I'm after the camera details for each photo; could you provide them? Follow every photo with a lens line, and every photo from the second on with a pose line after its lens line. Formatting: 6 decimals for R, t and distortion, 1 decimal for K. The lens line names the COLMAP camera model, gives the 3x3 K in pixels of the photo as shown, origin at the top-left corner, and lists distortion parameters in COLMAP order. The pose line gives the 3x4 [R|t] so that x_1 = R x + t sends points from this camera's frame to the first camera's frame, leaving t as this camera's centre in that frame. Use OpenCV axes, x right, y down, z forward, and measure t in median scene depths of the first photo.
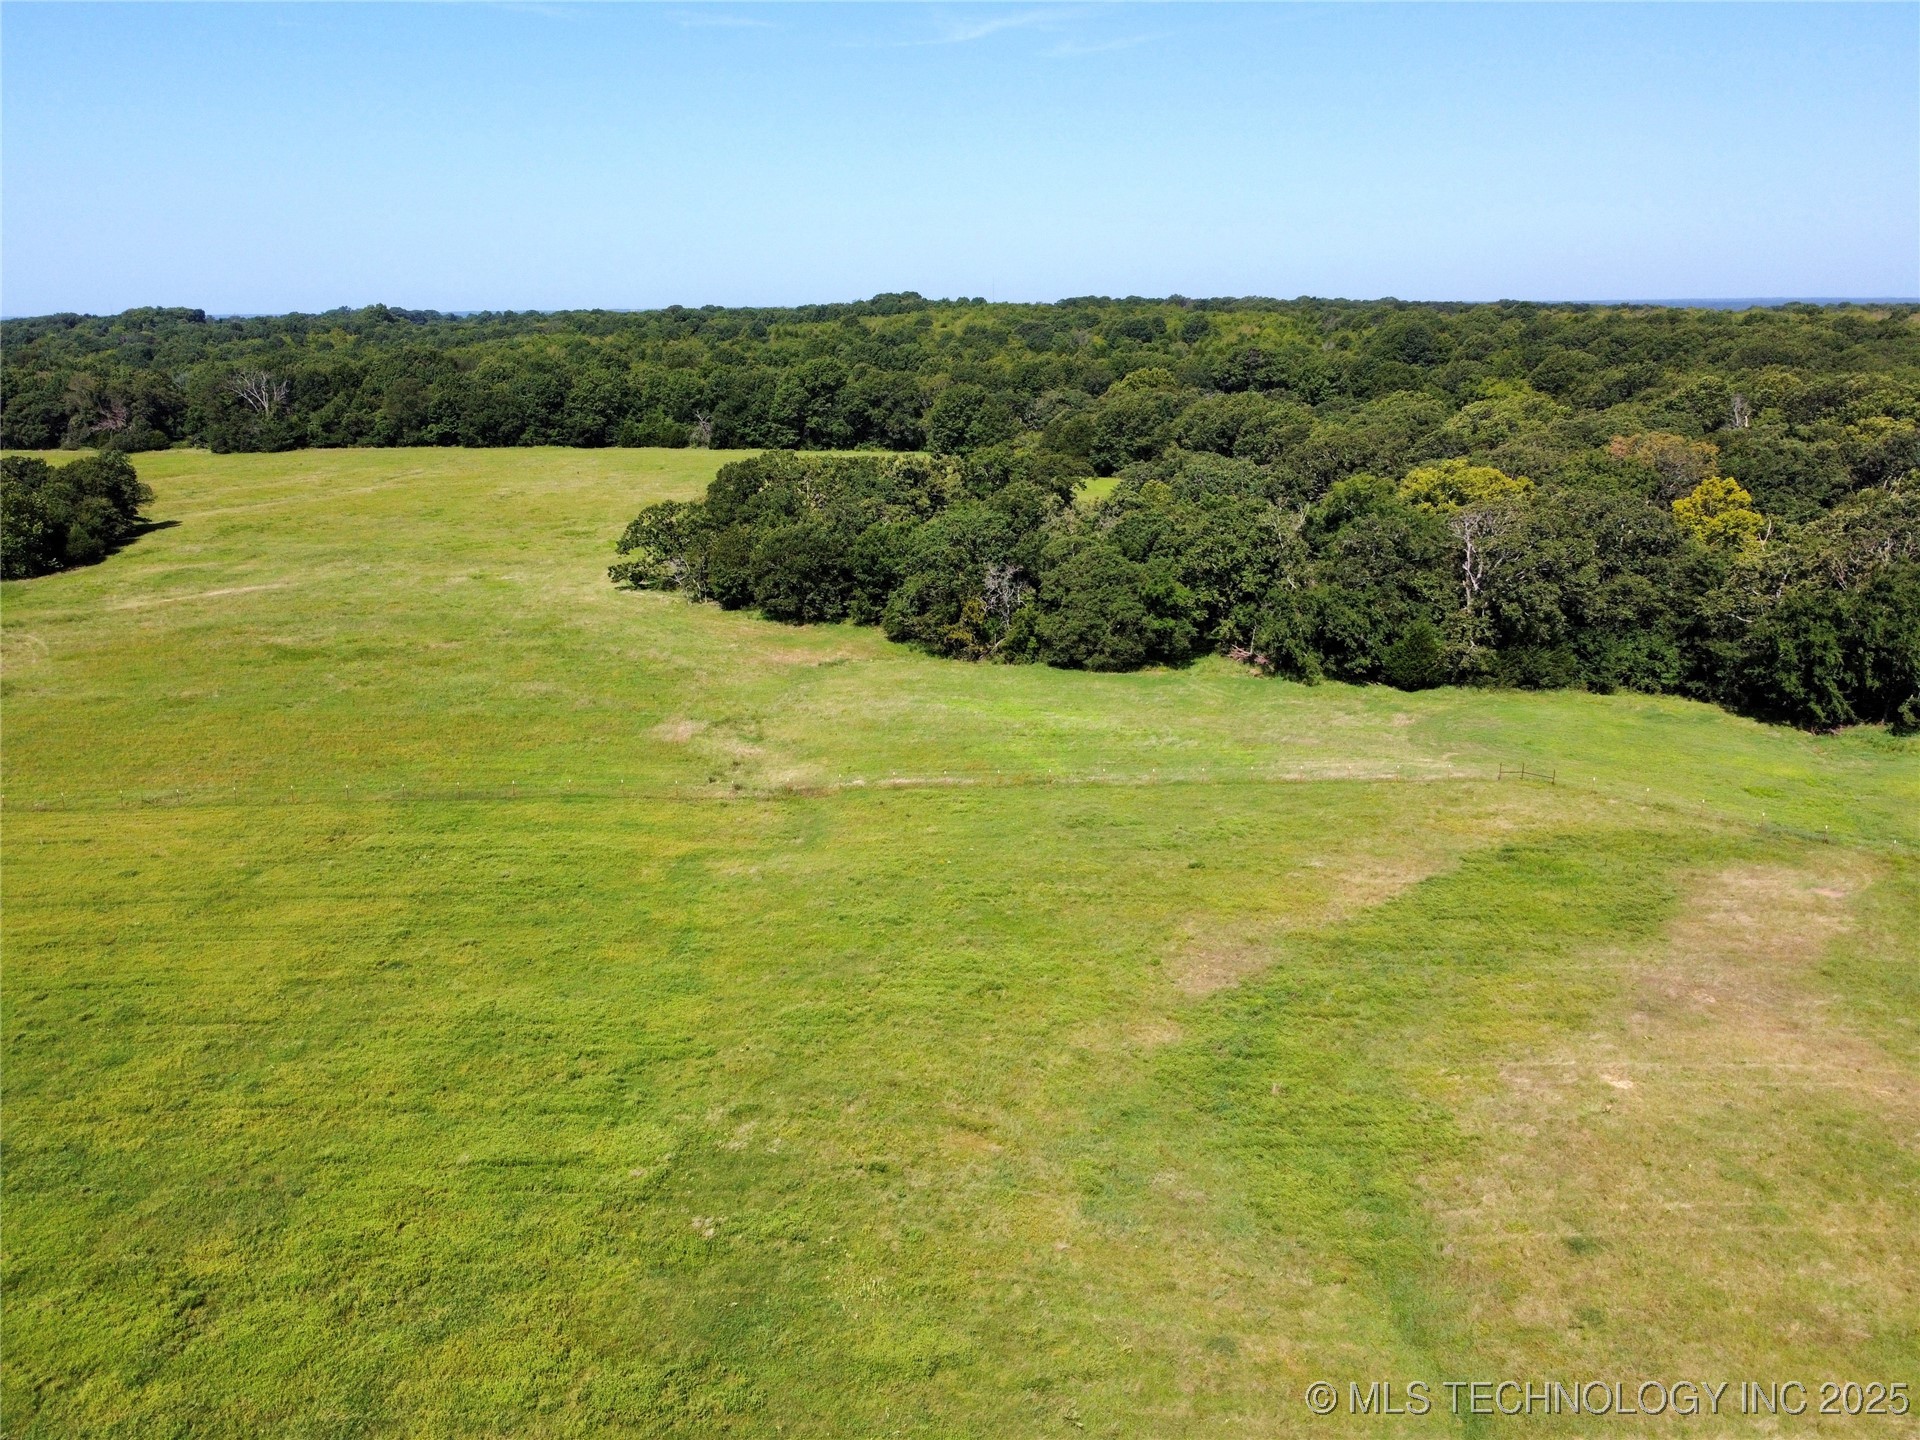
lens RADIAL K [[1455.2, 0, 967.8], [0, 1455.2, 705.7], [0, 0, 1]] dist [-0.002390, -0.004787]
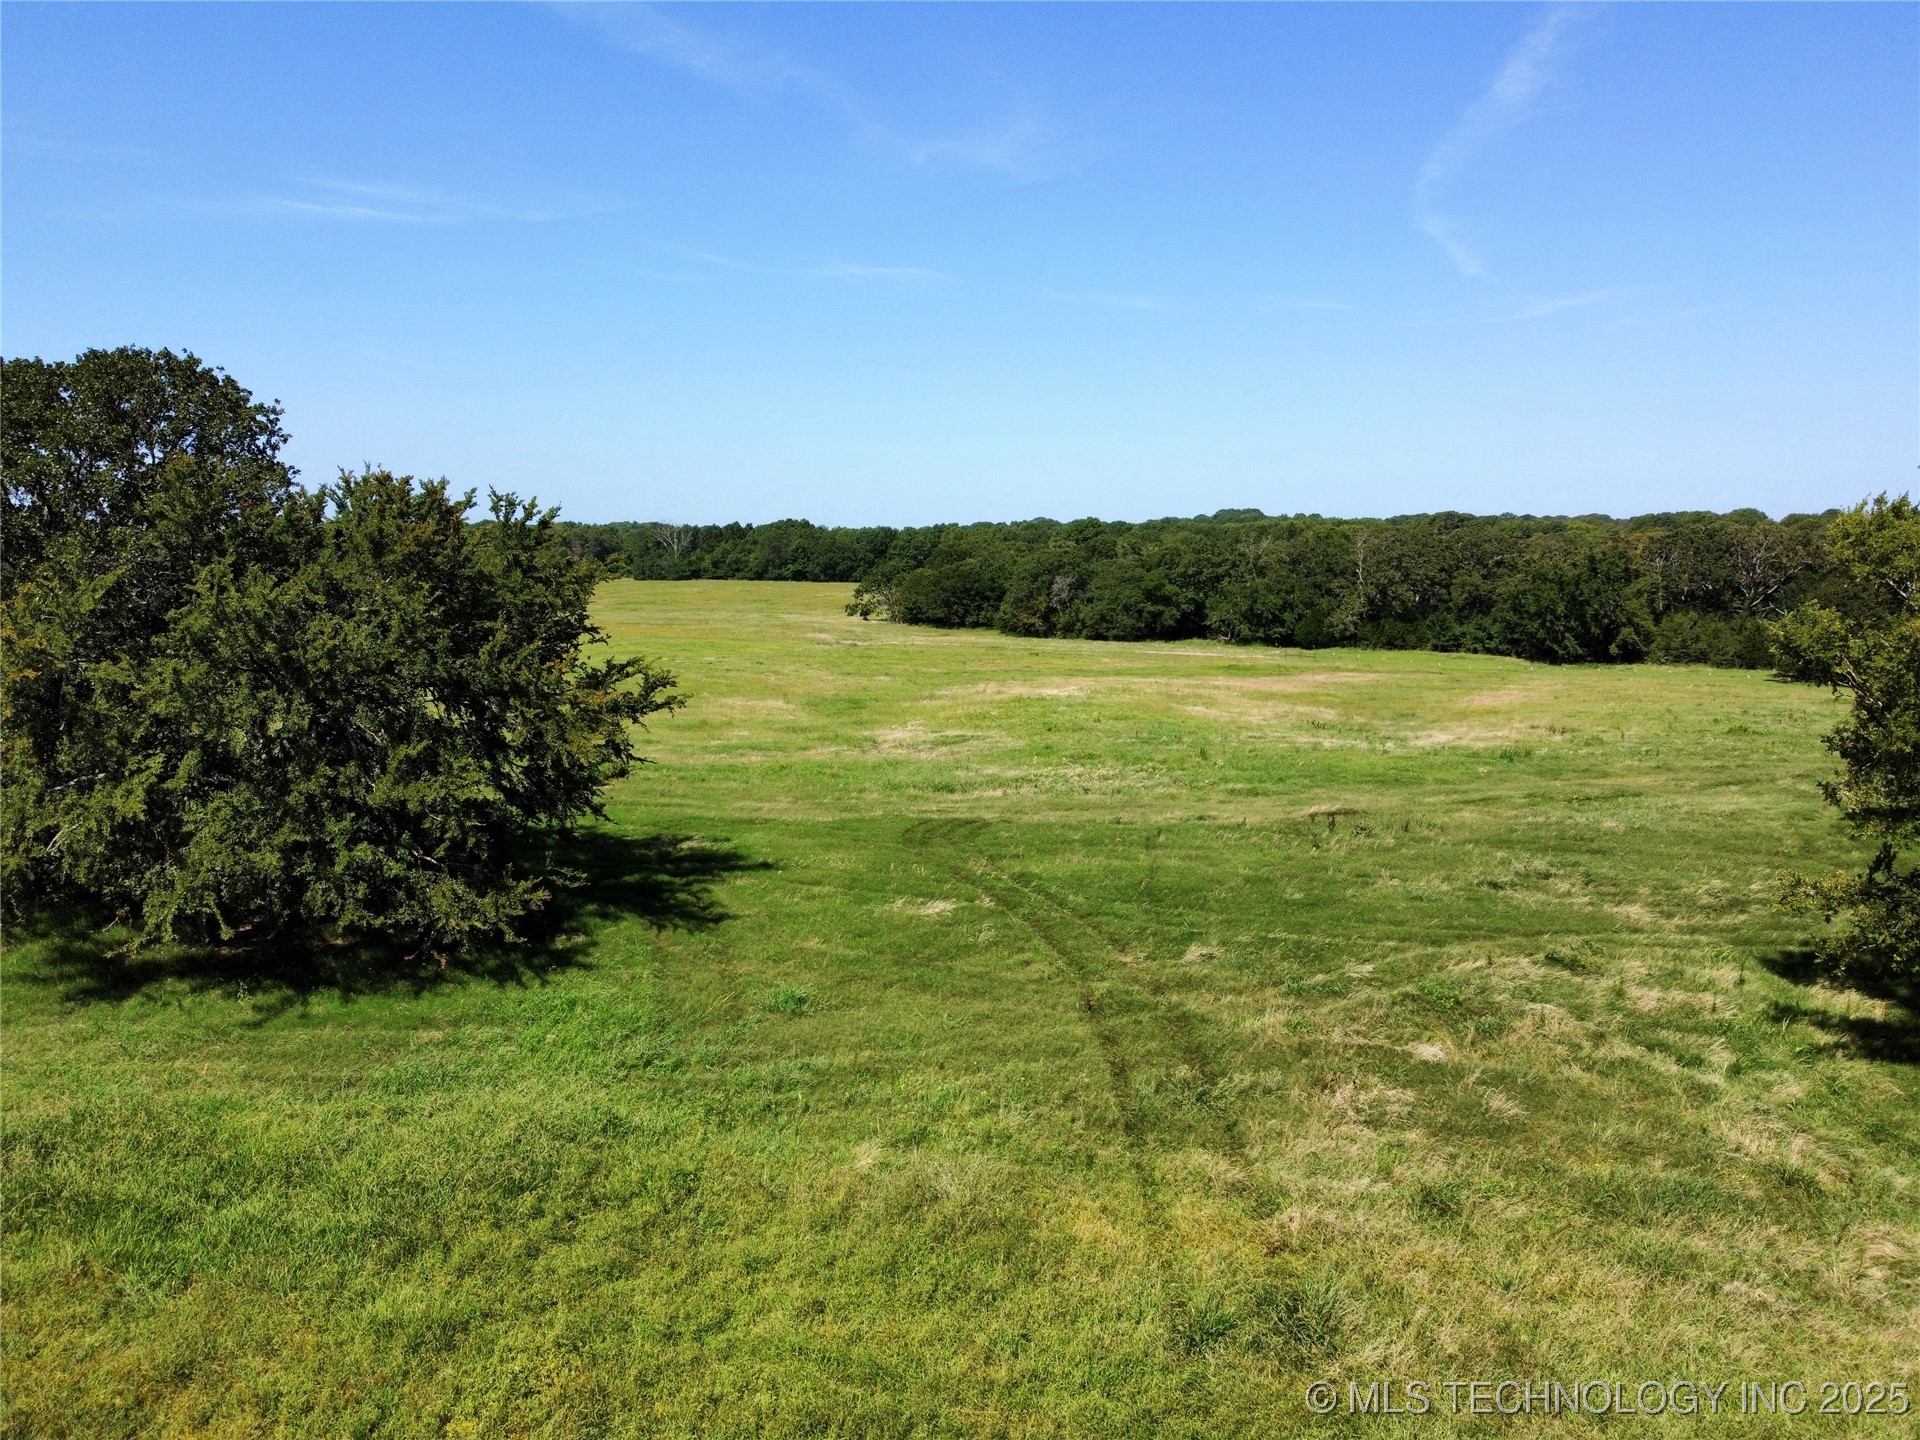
lens RADIAL K [[1455.2, 0, 966.7], [0, 1455.2, 711.0], [0, 0, 1]] dist [-0.002390, -0.004787]
pose [[0.961602, 0.046895, -0.270411, 0.187372], [-0.089397, 0.985078, -0.147071, 0.148886], [0.259479, 0.165598, 0.951445, -0.233044]]
